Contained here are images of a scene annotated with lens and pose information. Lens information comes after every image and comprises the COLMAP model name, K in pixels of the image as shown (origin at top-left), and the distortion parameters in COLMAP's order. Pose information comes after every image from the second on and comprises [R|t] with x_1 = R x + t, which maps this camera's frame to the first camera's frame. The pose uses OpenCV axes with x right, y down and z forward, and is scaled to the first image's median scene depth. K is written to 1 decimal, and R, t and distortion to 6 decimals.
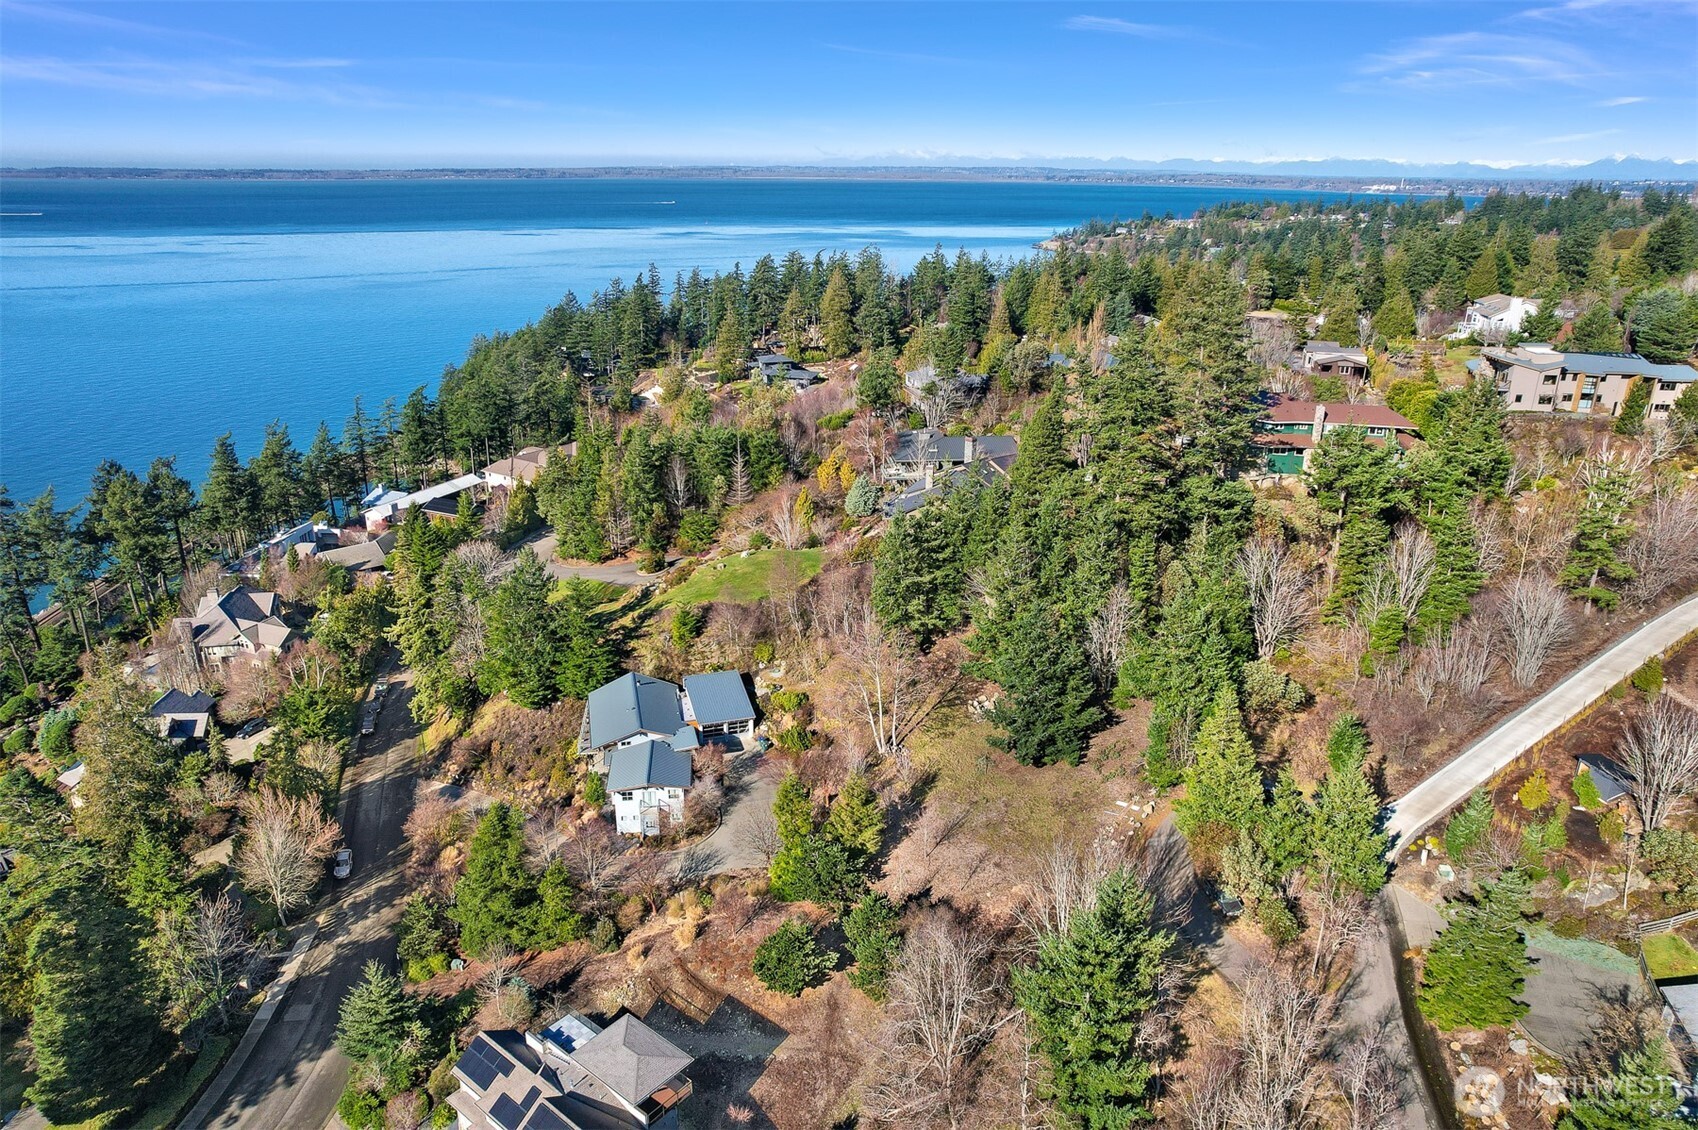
lens RADIAL K [[1110.6, 0, 841.5], [0, 1110.6, 564.5], [0, 0, 1]] dist [-0.071742, 0.070381]
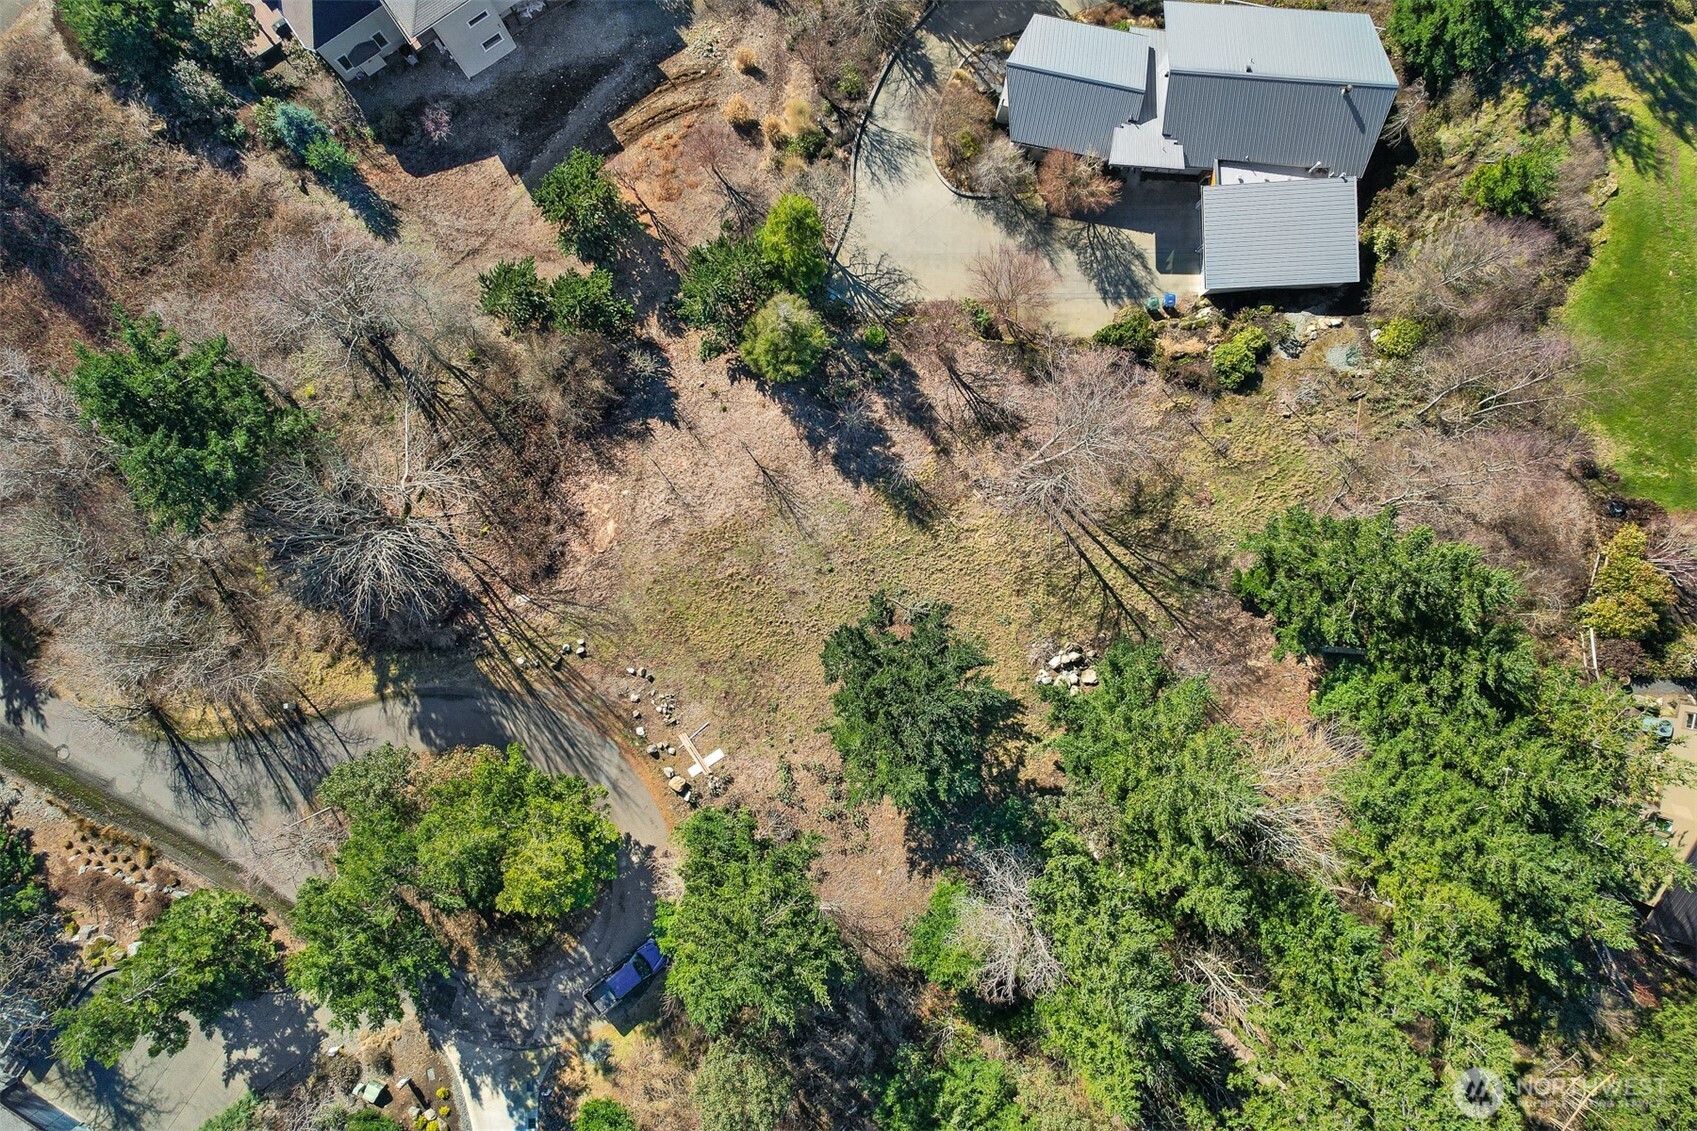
lens RADIAL K [[1094.1, 0, 841.5], [0, 1094.1, 566.1], [0, 0, 1]] dist [-0.078501, 0.073195]
pose [[-0.281223, 0.959494, -0.016875, 0.075516], [-0.358187, -0.088636, 0.929433, -0.203843], [0.890290, 0.267422, 0.368605, 0.437368]]
